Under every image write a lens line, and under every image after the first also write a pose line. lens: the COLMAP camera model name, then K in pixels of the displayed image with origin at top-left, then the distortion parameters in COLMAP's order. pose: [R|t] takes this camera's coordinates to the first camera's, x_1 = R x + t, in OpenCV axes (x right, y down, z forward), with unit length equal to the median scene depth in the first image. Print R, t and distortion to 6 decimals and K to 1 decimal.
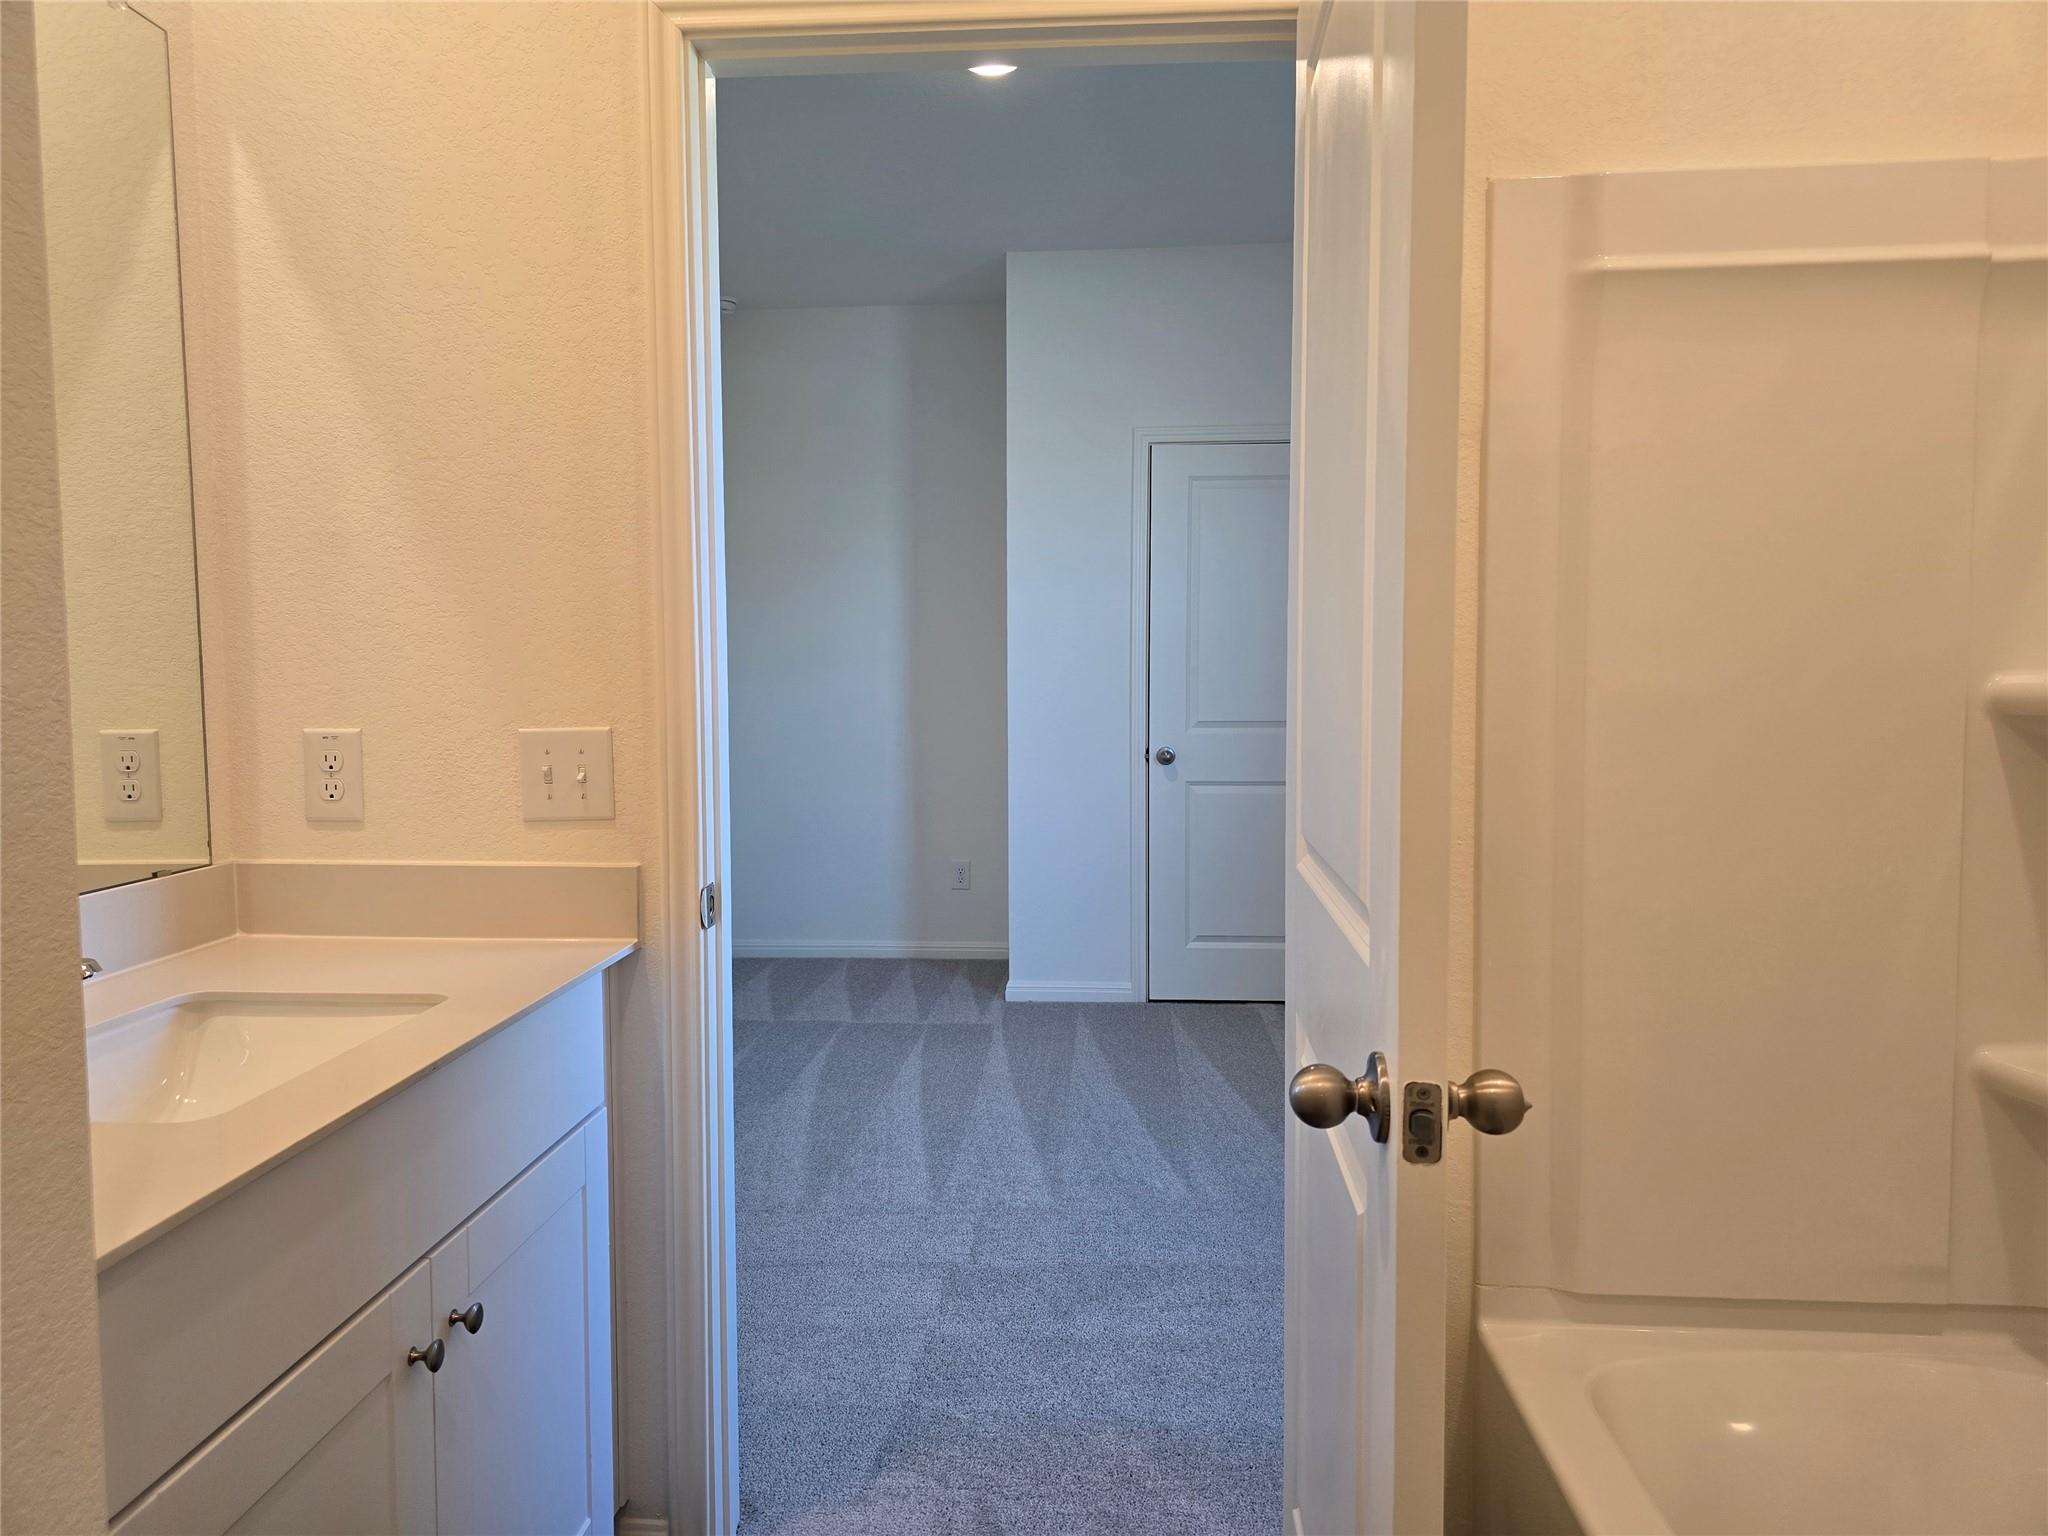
lens RADIAL K [[1380.4, 0, 1019.4], [0, 1380.4, 756.5], [0, 0, 1]] dist [0.064421, -0.066529]
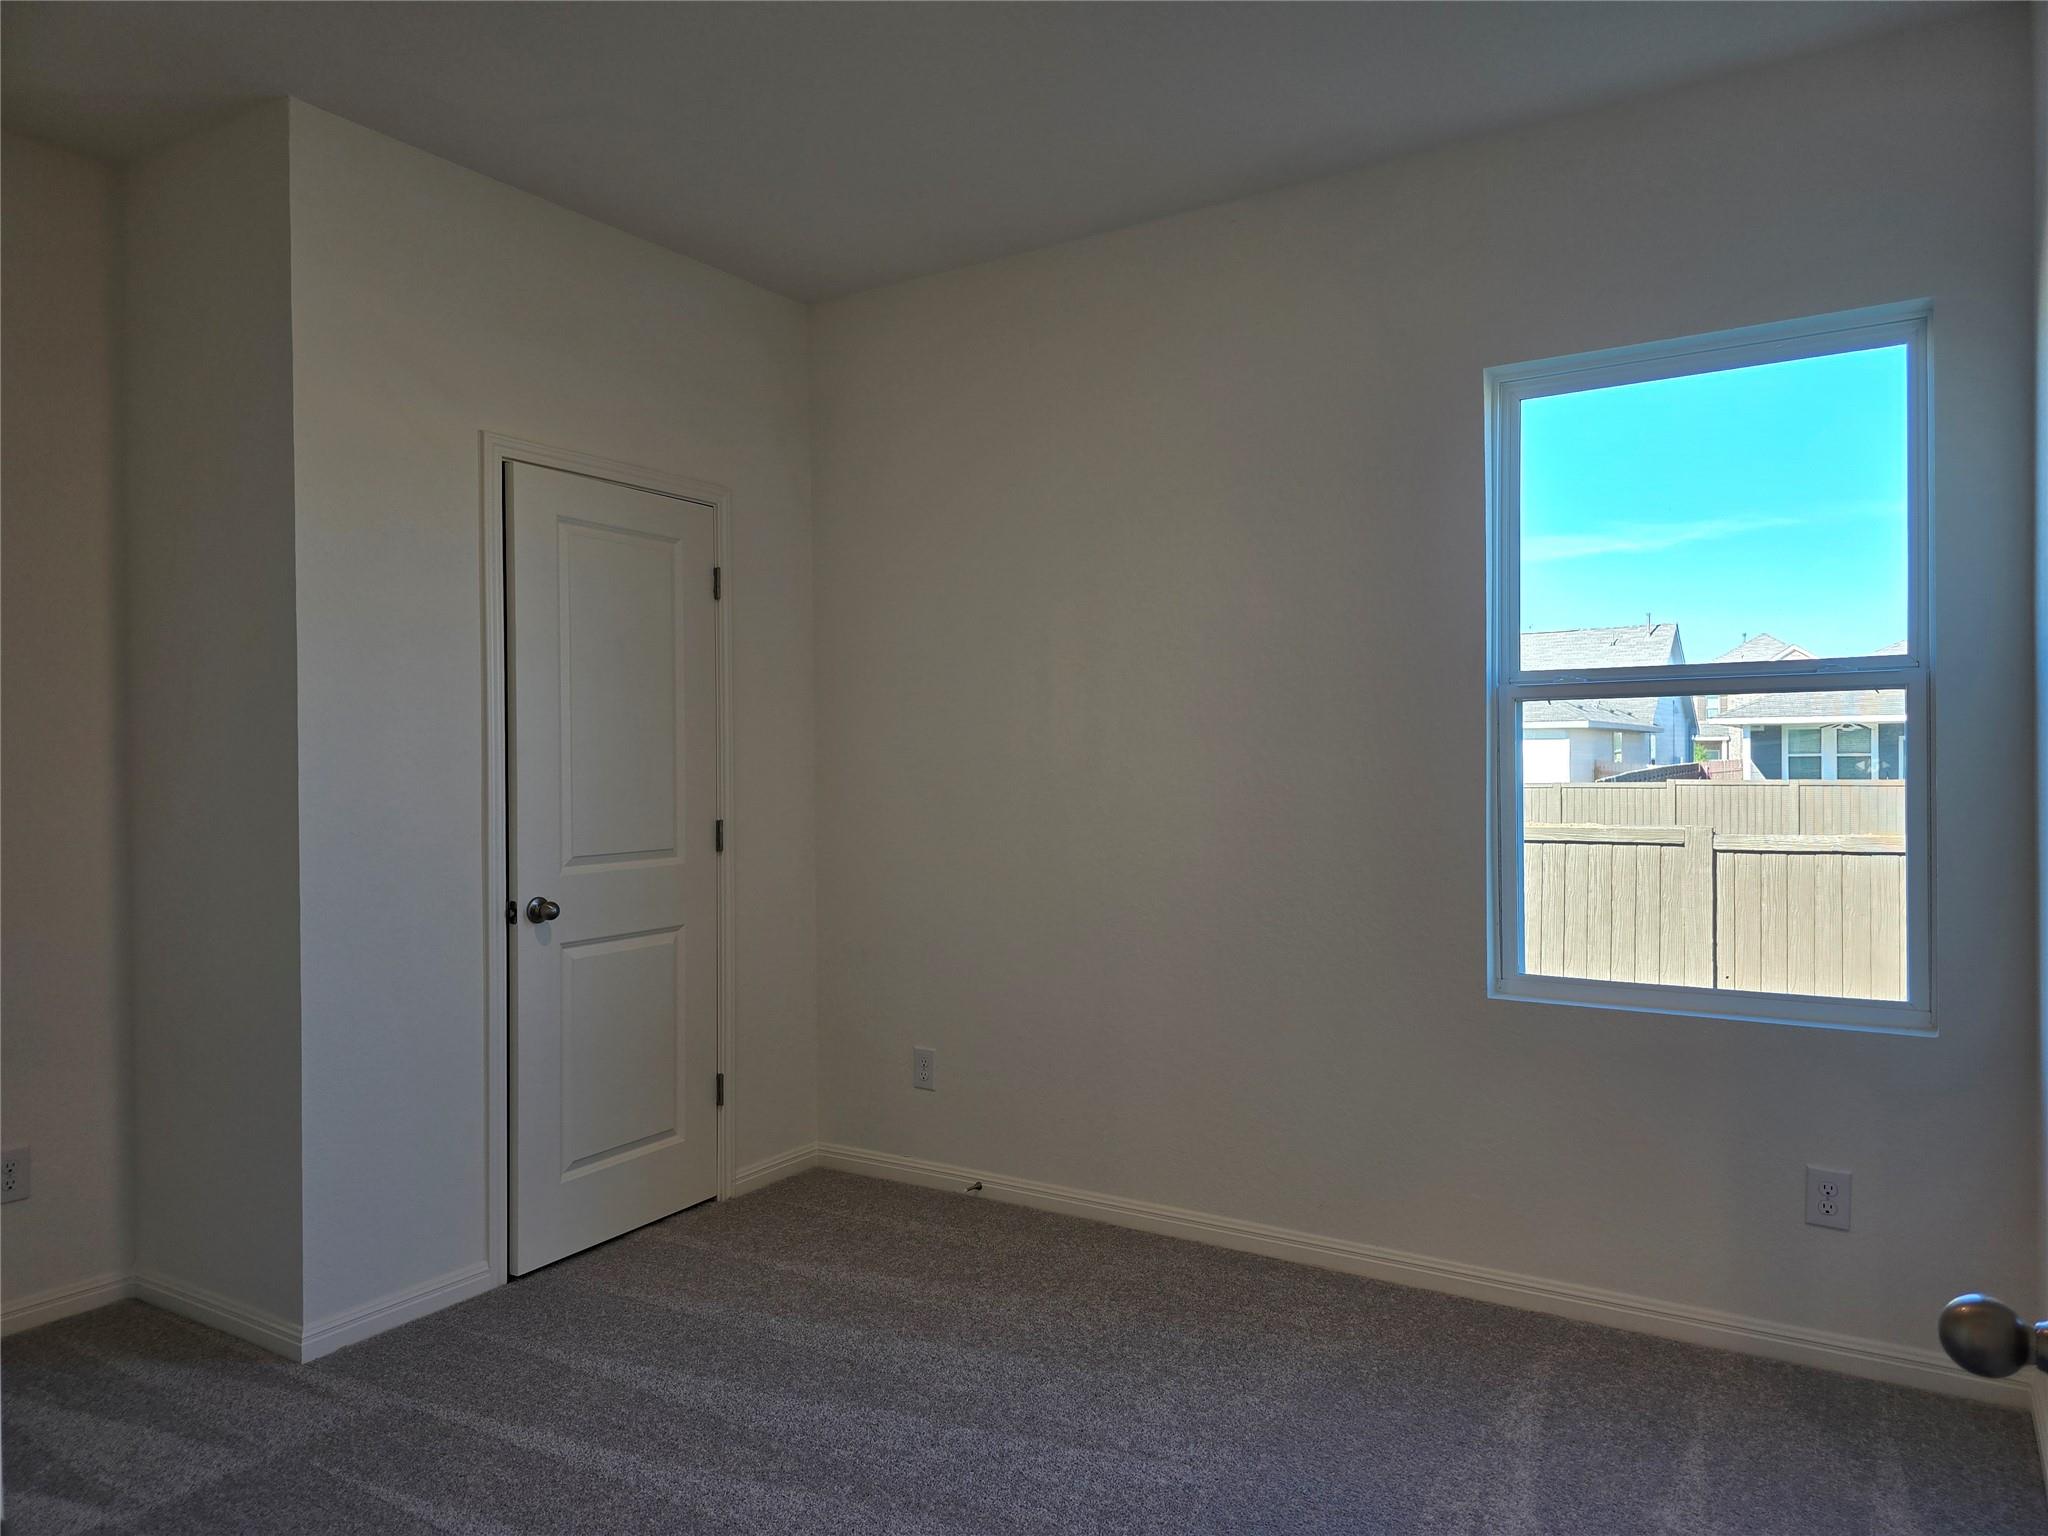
lens RADIAL K [[1376.5, 0, 1011.0], [0, 1376.5, 756.6], [0, 0, 1]] dist [0.062461, -0.058340]
pose [[0.459943, -0.001155, 0.887948, -0.404314], [0.060805, 0.997693, -0.030198, -0.041979], [-0.885864, 0.067881, 0.458952, 0.471553]]
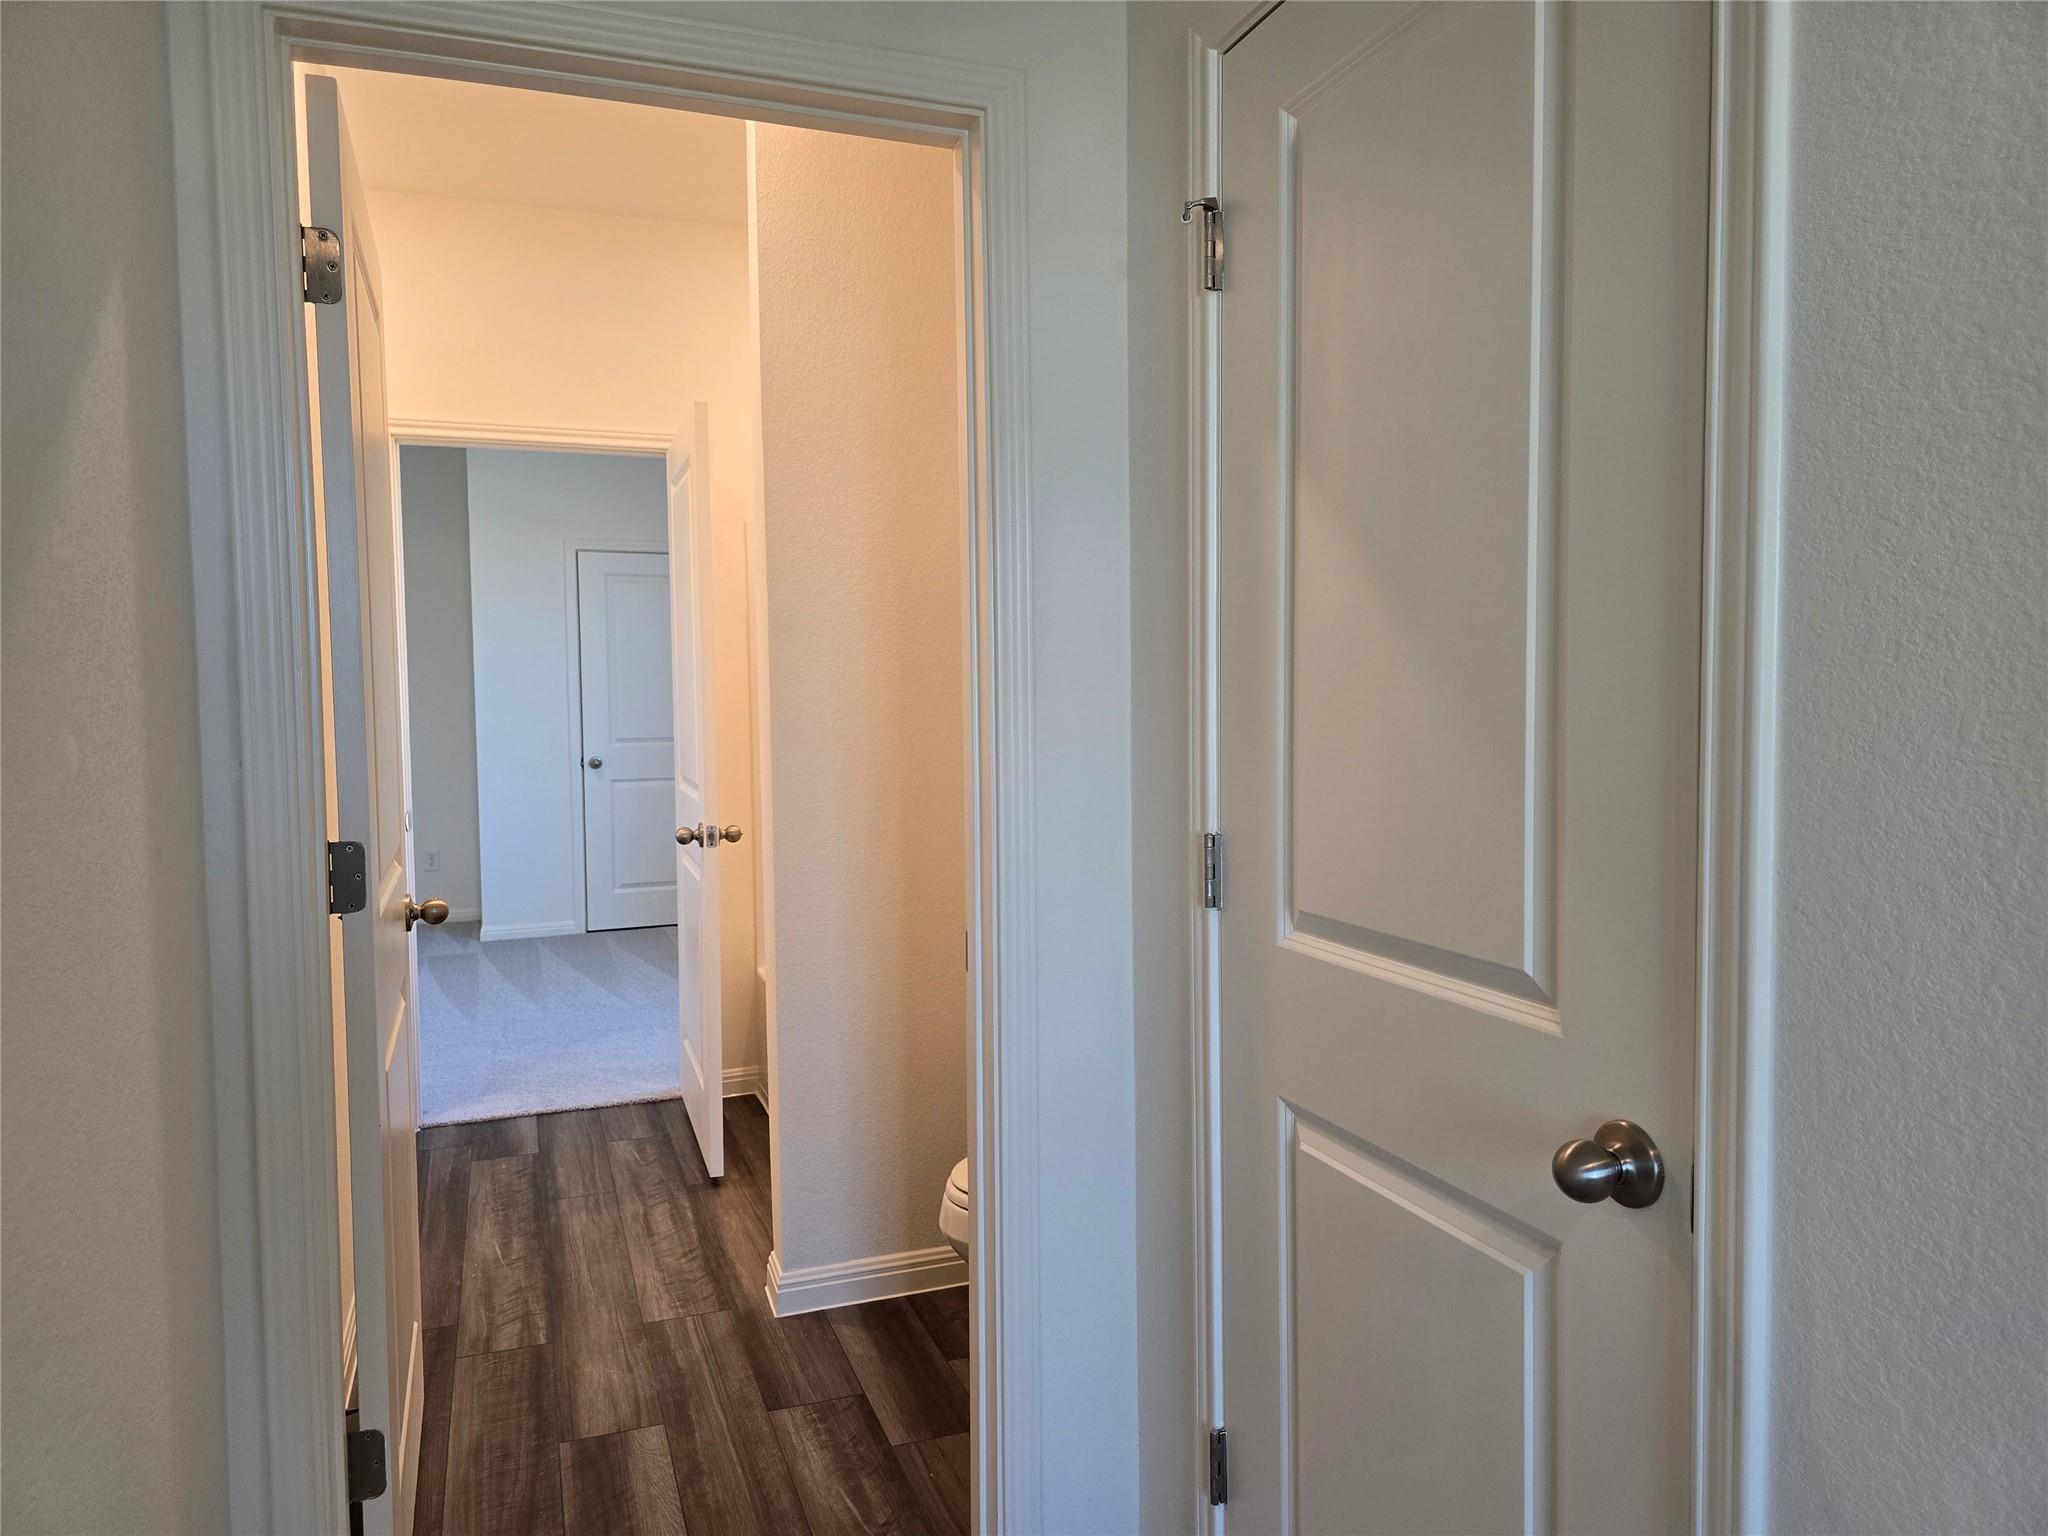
lens RADIAL K [[1370.6, 0, 1024.0], [0, 1370.6, 768.0], [0, 0, 1]] dist [0.054265, -0.046104]
pose [[0.907444, -0.030666, 0.419054, -0.096452], [0.034458, 0.999405, -0.001482, 0.023350], [-0.418759, 0.015785, 0.907960, -0.534273]]
